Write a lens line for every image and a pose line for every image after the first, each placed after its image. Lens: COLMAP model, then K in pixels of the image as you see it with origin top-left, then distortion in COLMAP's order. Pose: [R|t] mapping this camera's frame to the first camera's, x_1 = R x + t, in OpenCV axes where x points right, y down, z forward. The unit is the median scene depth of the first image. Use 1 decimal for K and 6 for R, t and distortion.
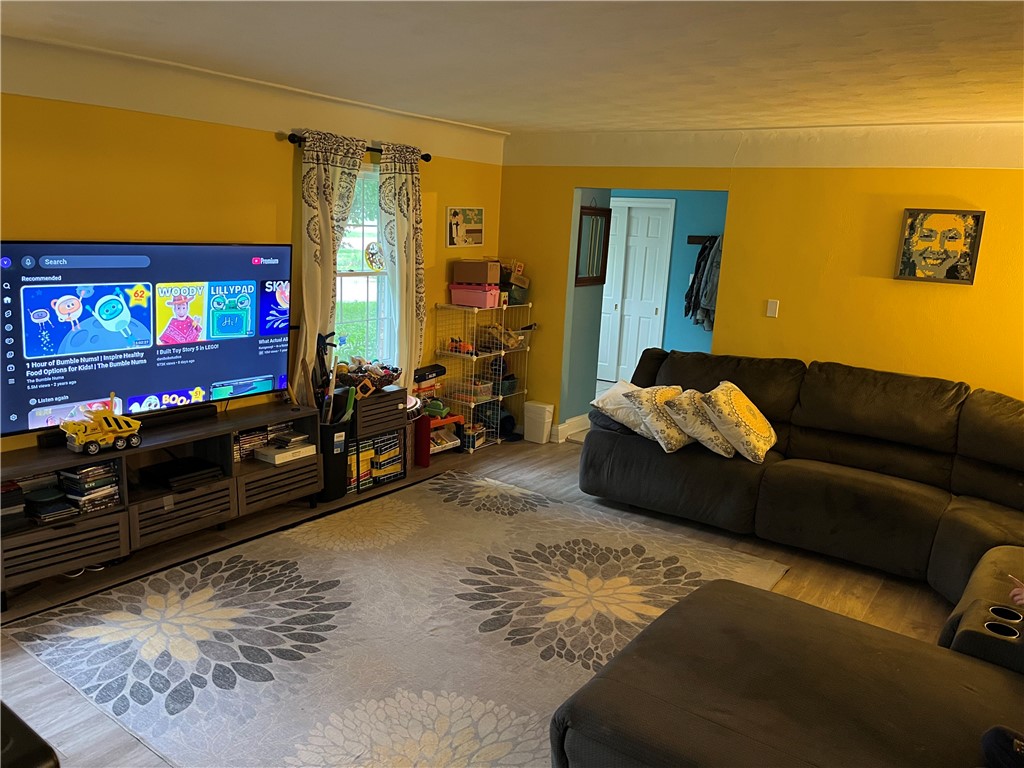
lens RADIAL K [[772.5, 0, 512.0], [0, 772.5, 384.0], [0, 0, 1]] dist [0.047614, -0.004235]
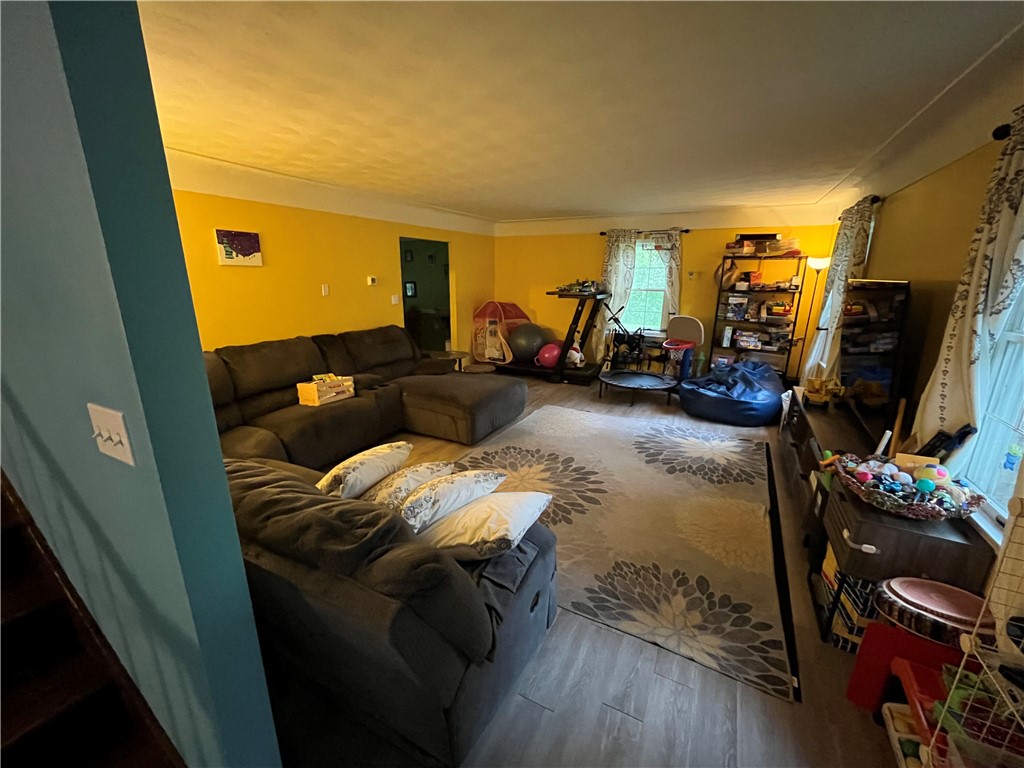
lens RADIAL K [[411.7, 0, 512.0], [0, 411.7, 384.0], [0, 0, 1]] dist [0.000282, 0.000013]
pose [[-0.989614, -0.018159, -0.142599, 0.263196], [-0.080094, 0.893399, 0.442067, -0.308241], [0.119370, 0.448897, -0.885574, 1.765500]]
